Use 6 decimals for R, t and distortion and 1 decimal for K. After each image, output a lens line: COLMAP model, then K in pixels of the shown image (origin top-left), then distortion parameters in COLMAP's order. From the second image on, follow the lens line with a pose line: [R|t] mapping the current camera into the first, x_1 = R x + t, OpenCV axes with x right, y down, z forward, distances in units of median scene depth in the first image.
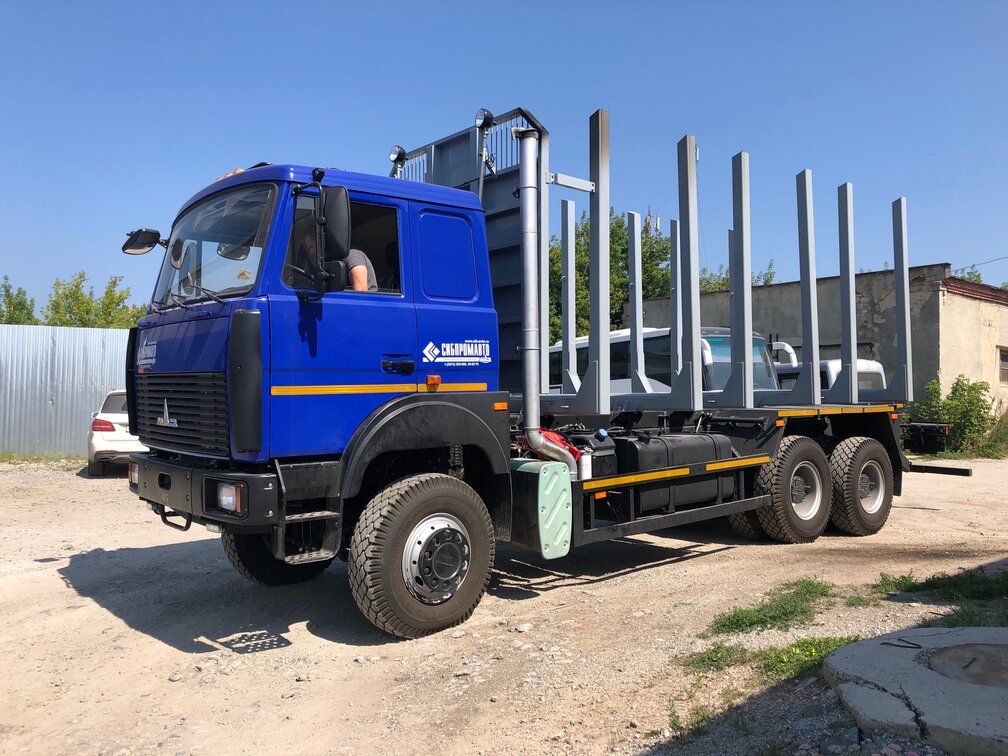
lens RADIAL K [[829.7, 0, 503.7], [0, 829.7, 352.8], [0, 0, 1]] dist [0.016382, -0.003740]
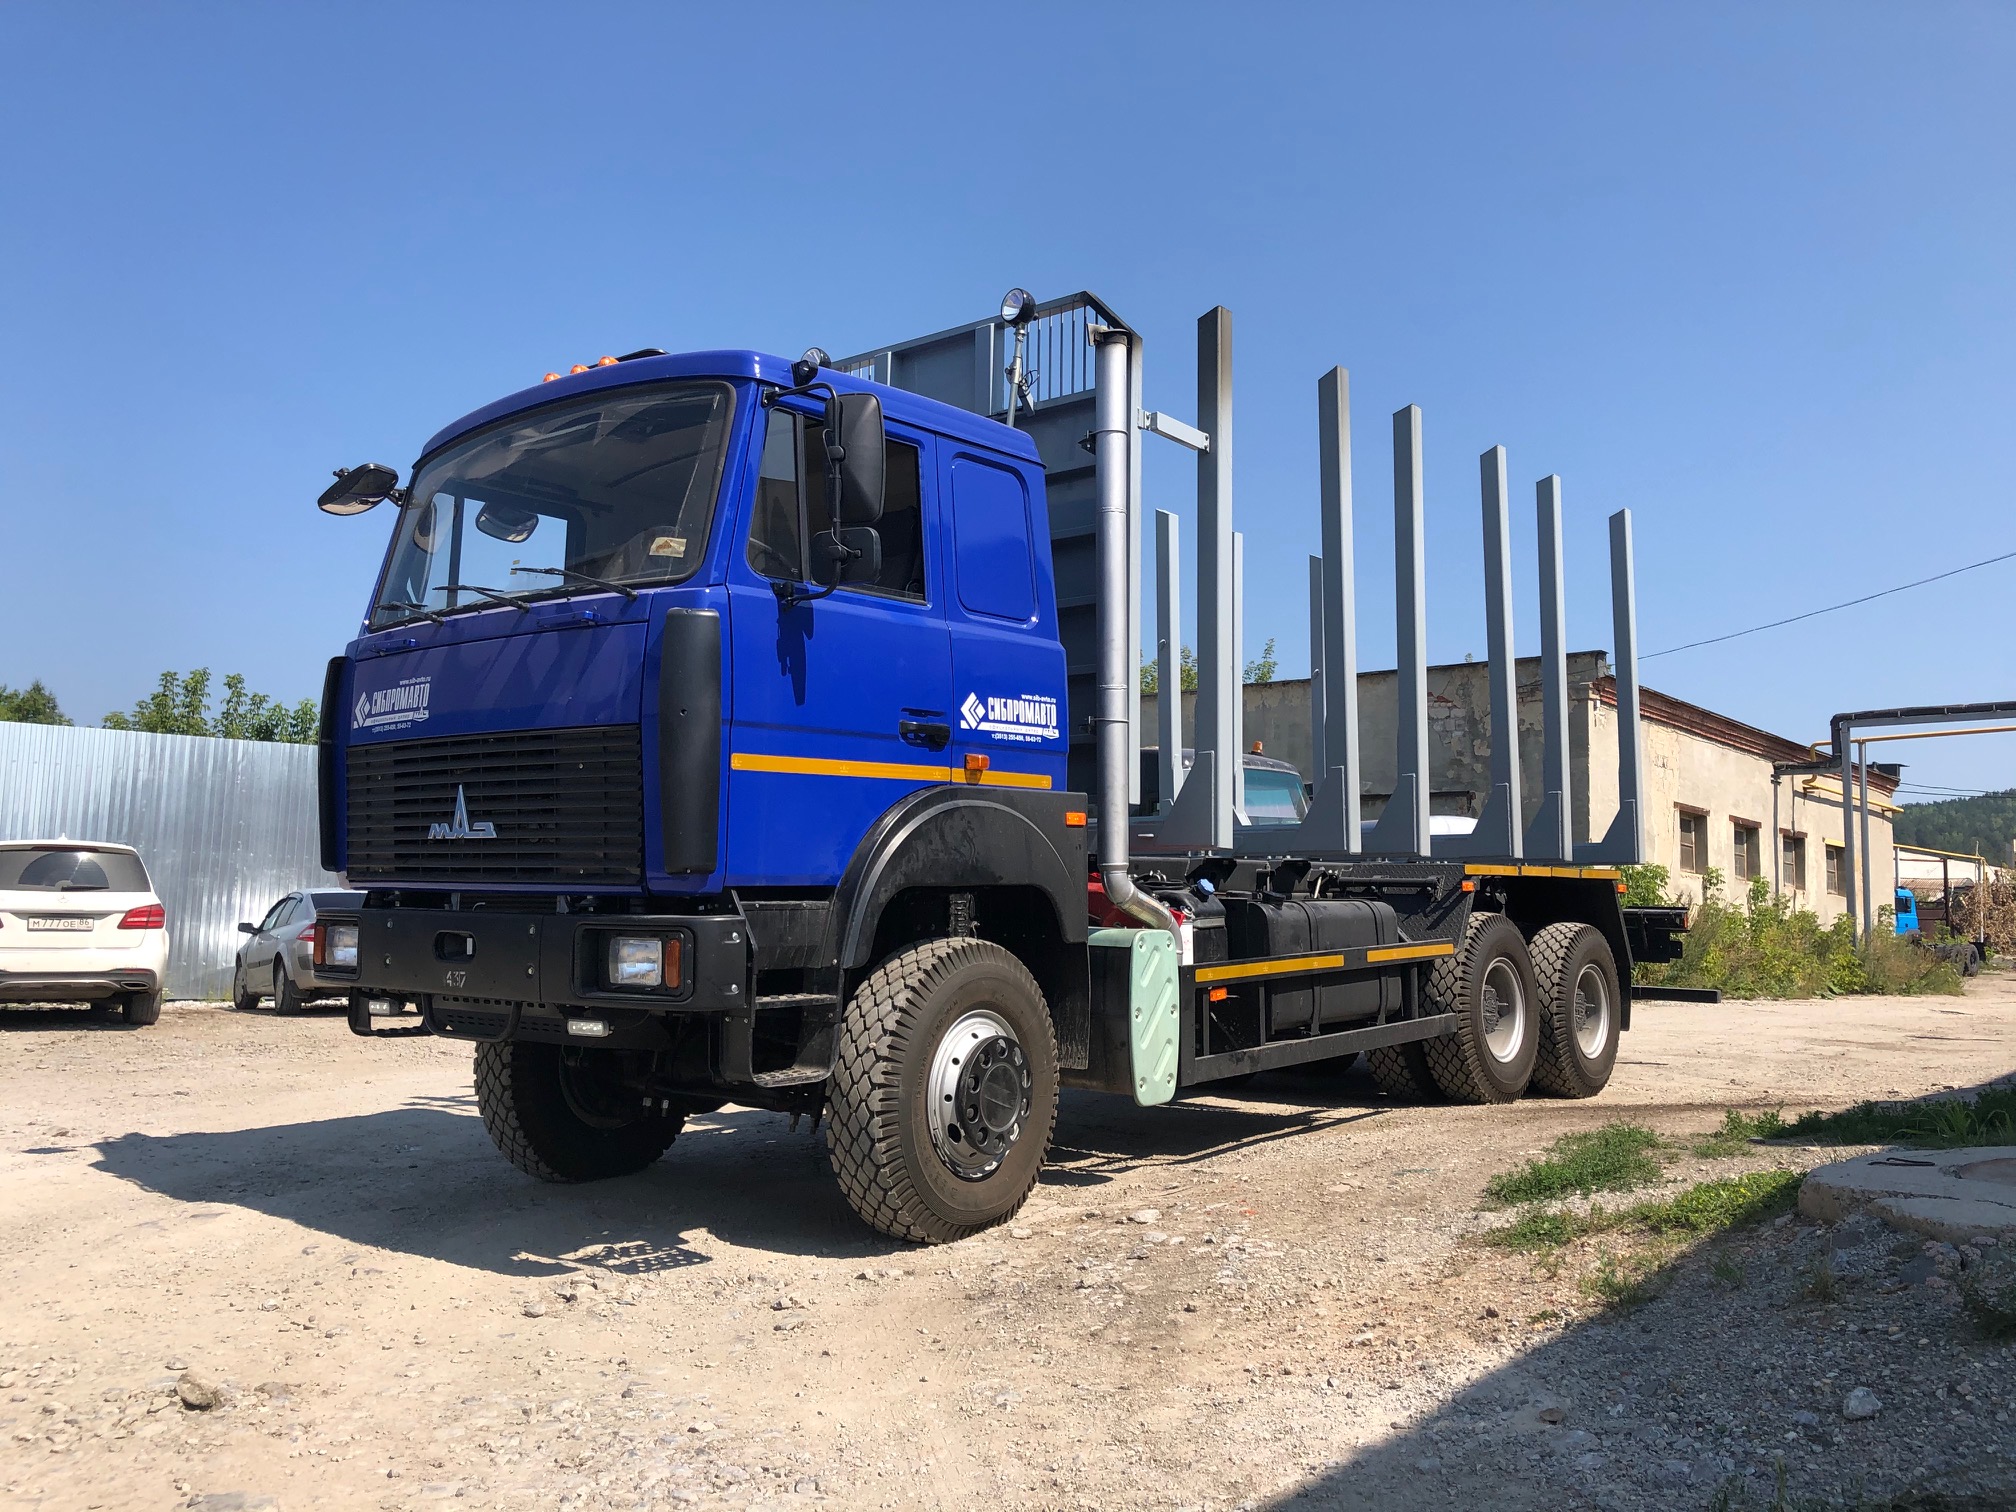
lens RADIAL K [[1659.5, 0, 1007.4], [0, 1659.5, 705.6], [0, 0, 1]] dist [0.016382, -0.003740]
pose [[0.982286, 0.034242, 0.184234, -0.248828], [-0.021339, 0.997207, -0.071573, 0.068101], [-0.186170, 0.066374, 0.980273, -0.068453]]
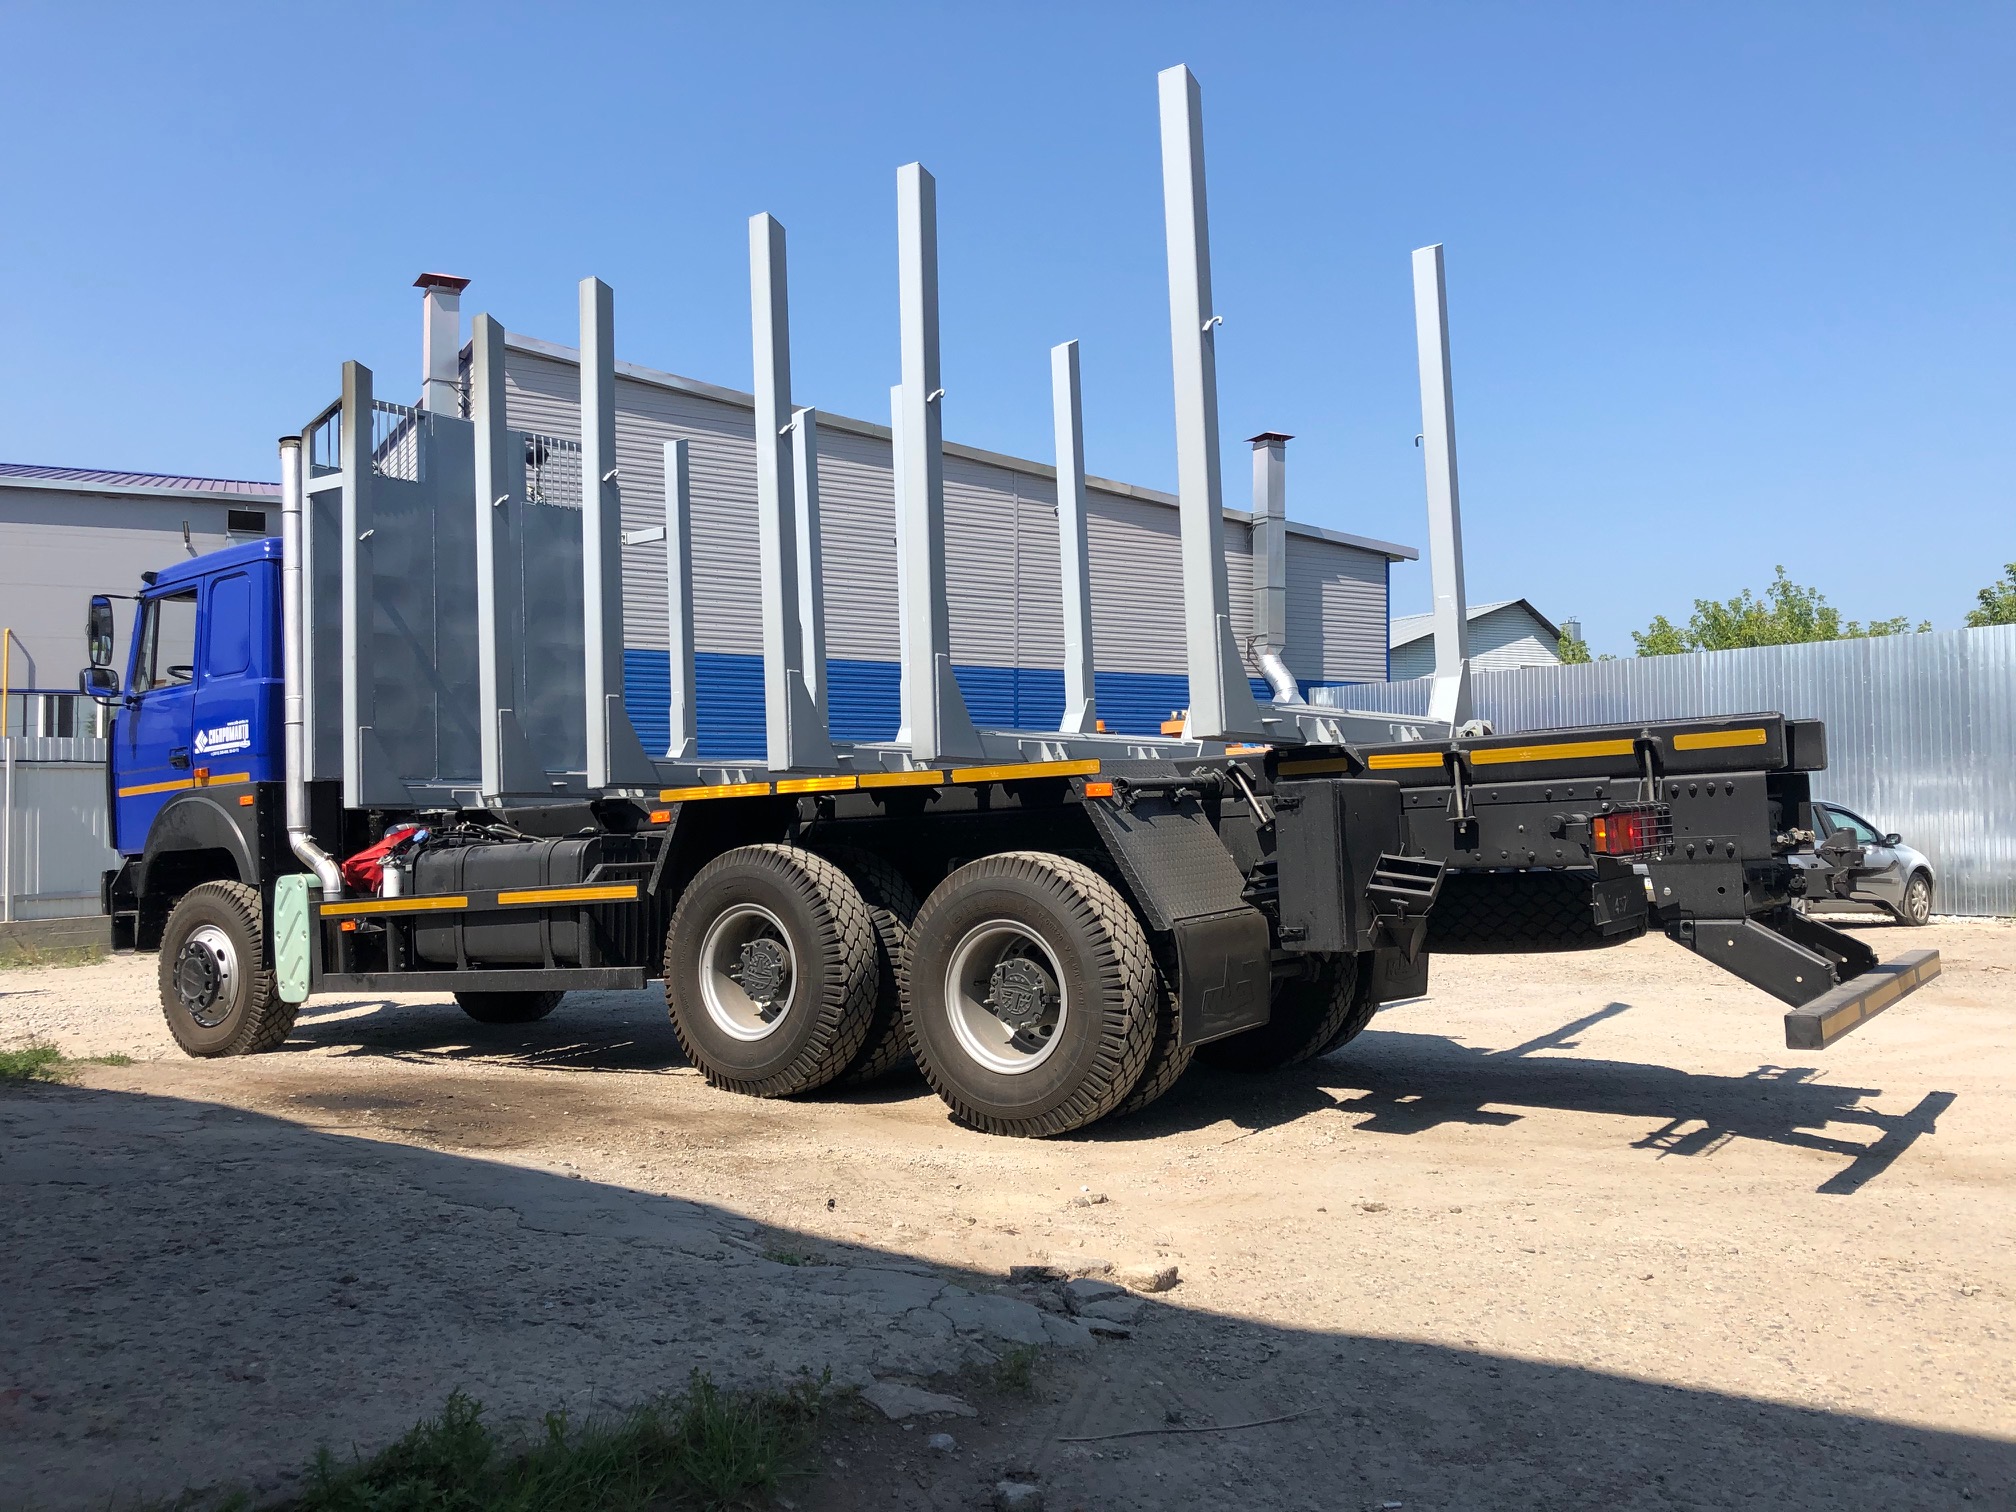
lens RADIAL K [[1659.5, 0, 1007.4], [0, 1659.5, 705.6], [0, 0, 1]] dist [0.016382, -0.003740]
pose [[0.252805, -0.079255, -0.964266, 1.717796], [0.080518, 0.994905, -0.060664, 0.128292], [0.964161, -0.062305, 0.257898, 1.282614]]
